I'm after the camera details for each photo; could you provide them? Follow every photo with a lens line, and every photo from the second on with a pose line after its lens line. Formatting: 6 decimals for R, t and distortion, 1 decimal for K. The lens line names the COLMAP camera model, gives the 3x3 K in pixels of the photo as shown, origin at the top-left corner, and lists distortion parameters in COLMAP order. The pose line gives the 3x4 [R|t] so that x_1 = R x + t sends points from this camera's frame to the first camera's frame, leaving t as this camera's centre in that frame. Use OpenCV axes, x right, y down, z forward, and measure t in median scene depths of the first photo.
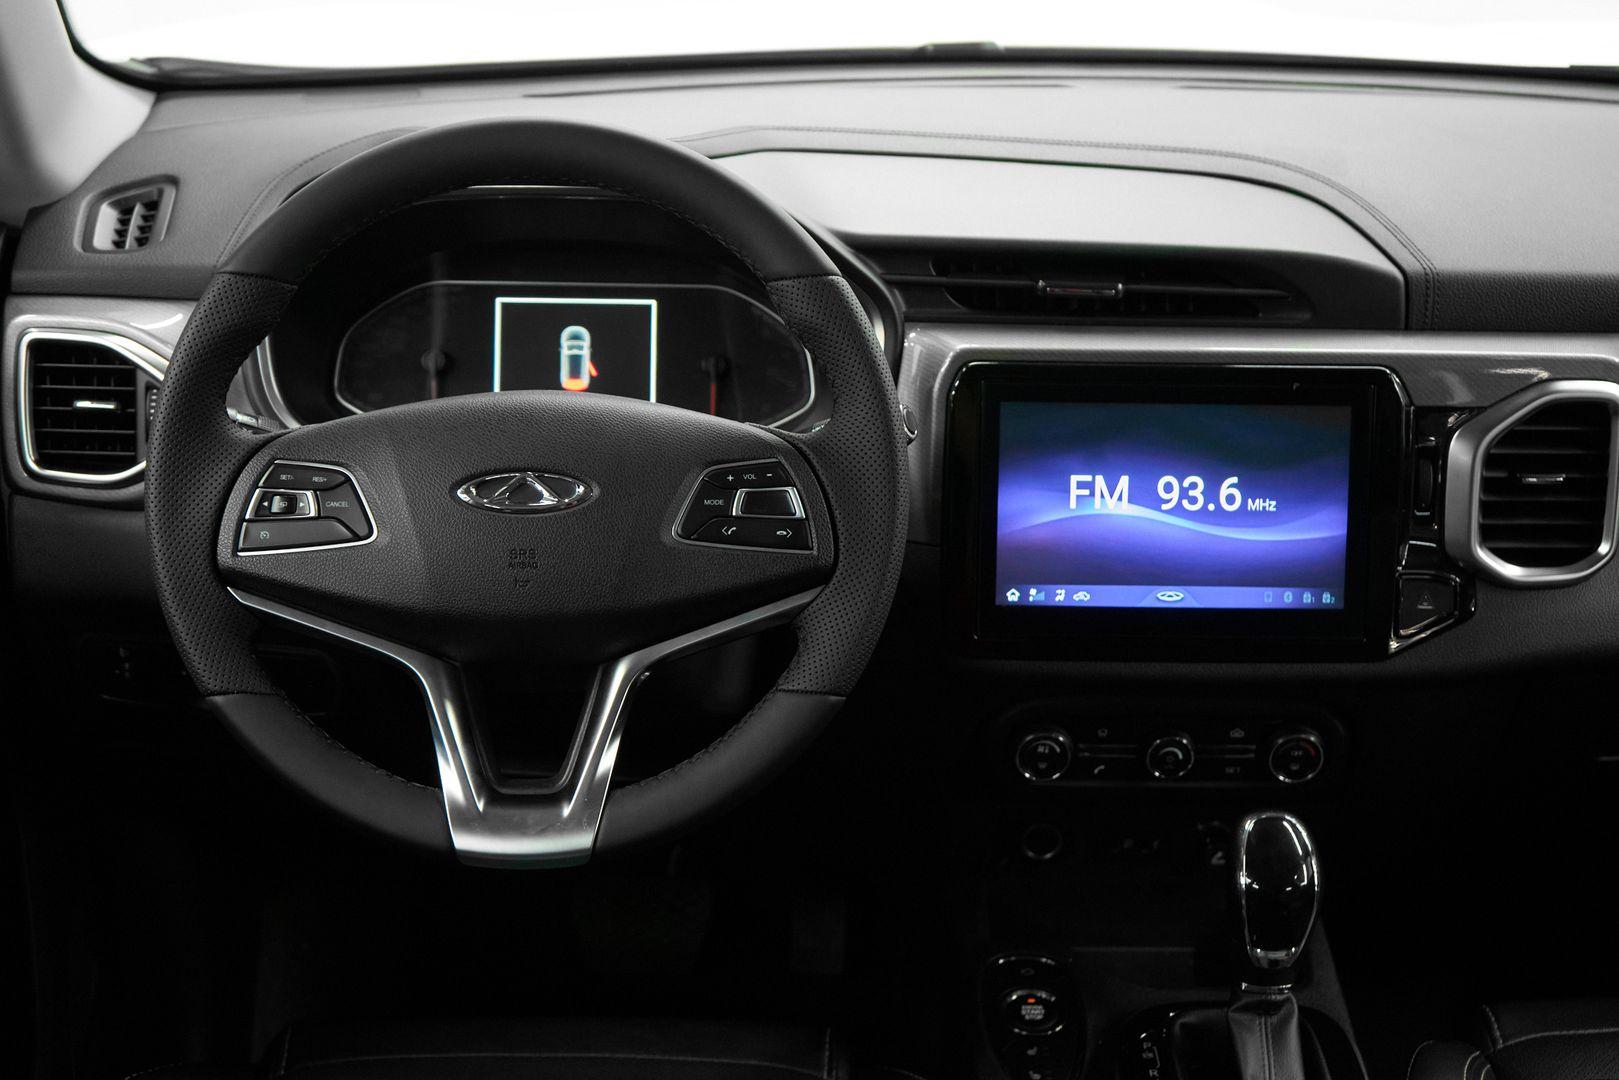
lens RADIAL K [[2330.4, 0, 820.8], [0, 2330.4, 556.5], [0, 0, 1]] dist [0.041926, 0.000000]
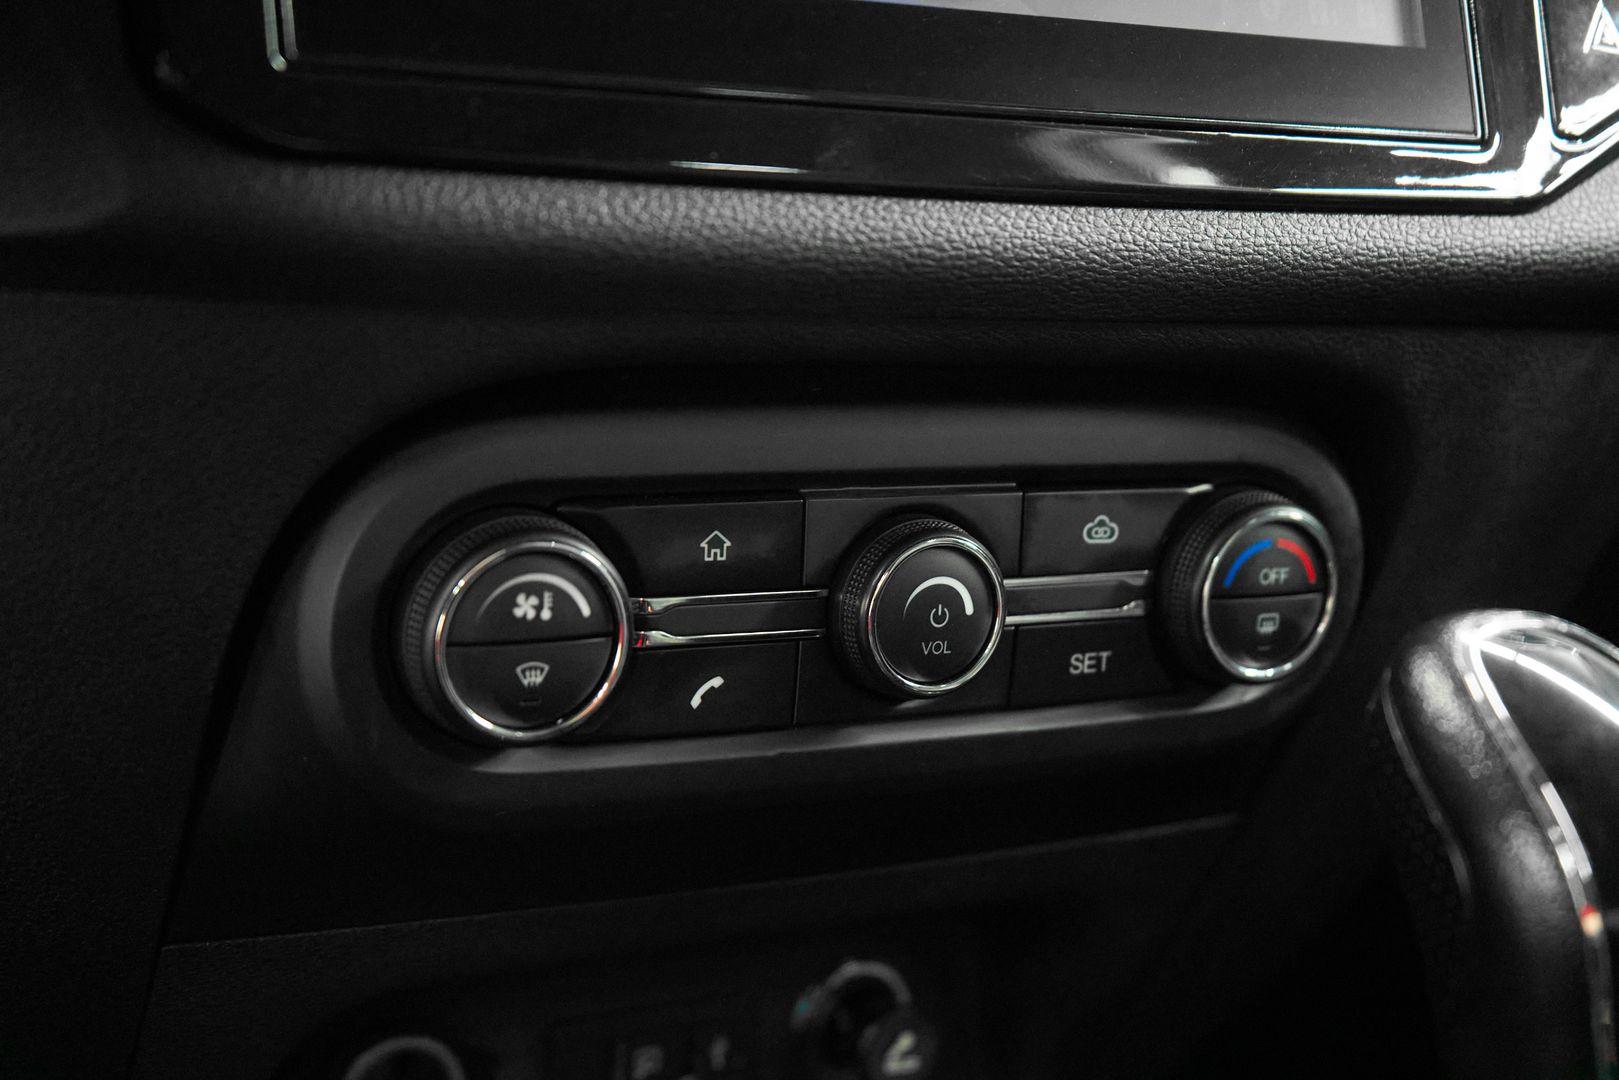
lens RADIAL K [[2217.8, 0, 803.0], [0, 2217.8, 538.3], [0, 0, 1]] dist [0.031221, 0.000000]
pose [[0.894432, -0.056252, 0.443653, 0.010624], [0.159495, 0.966944, -0.198950, 0.134730], [-0.417796, 0.248707, 0.873837, 0.785089]]
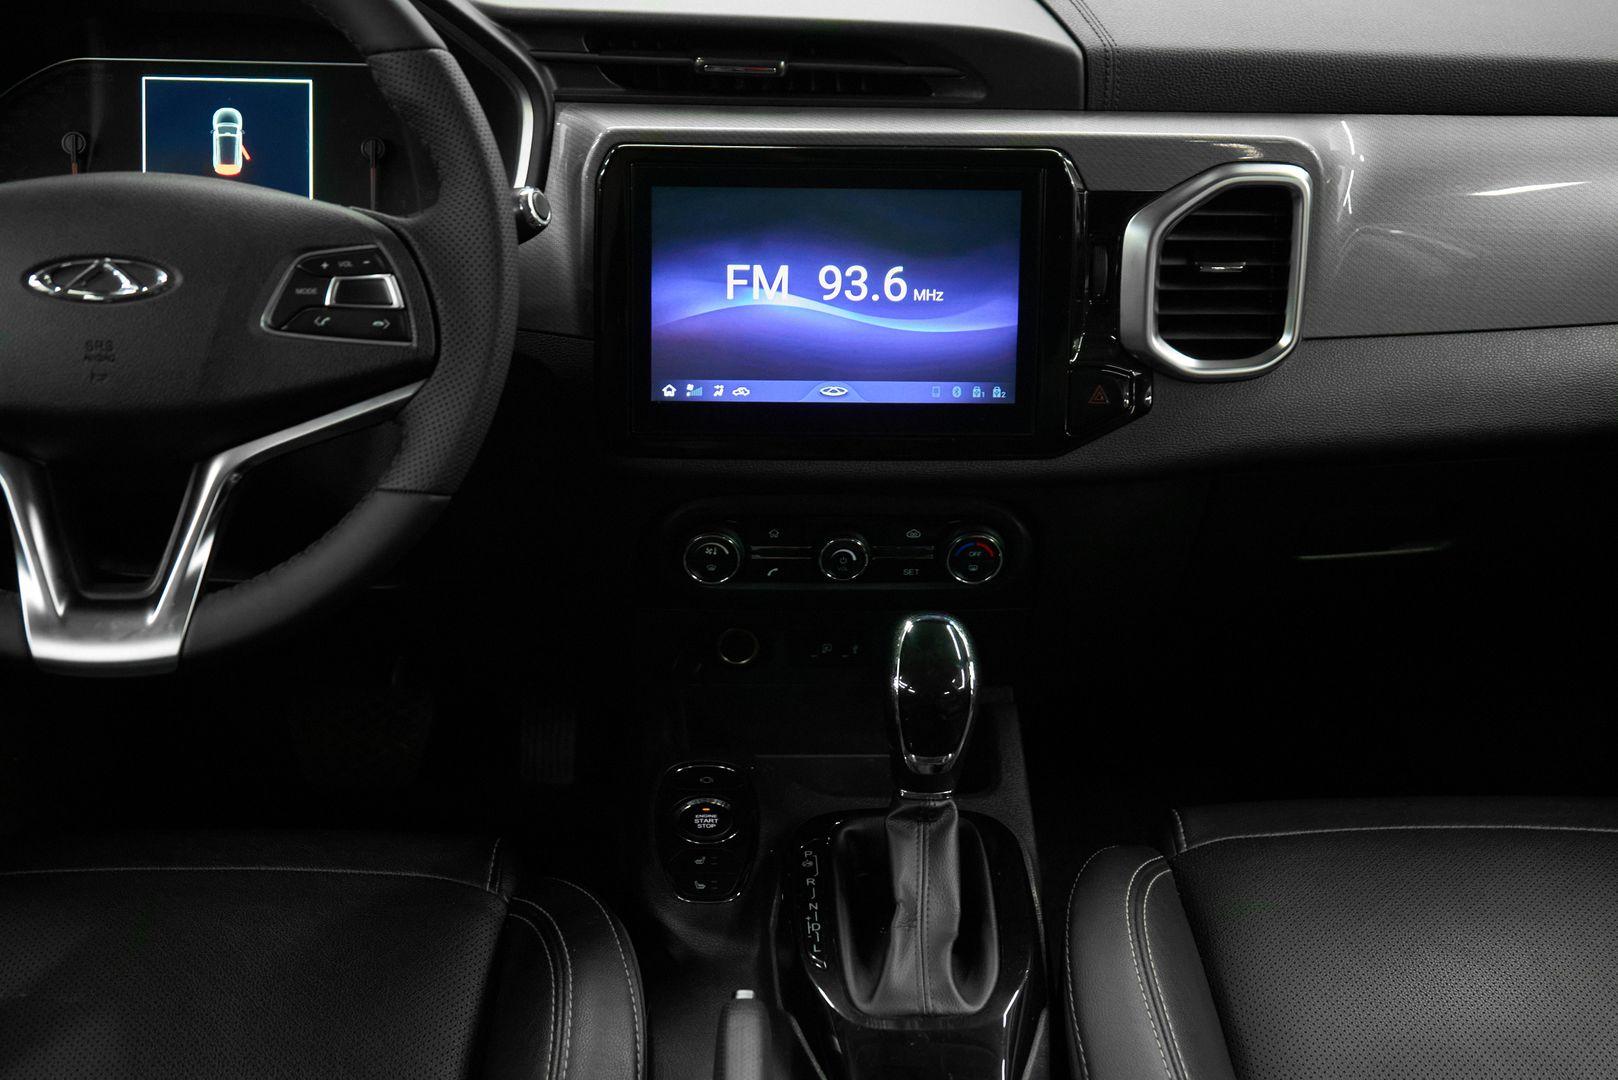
lens RADIAL K [[2363.5, 0, 792.2], [0, 2363.5, 538.4], [0, 0, 1]] dist [0.022087, 0.000000]
pose [[0.999797, -0.004020, 0.019751, 0.113017], [0.002538, 0.997218, 0.074491, 0.004962], [-0.019996, -0.074426, 0.997026, 0.028068]]
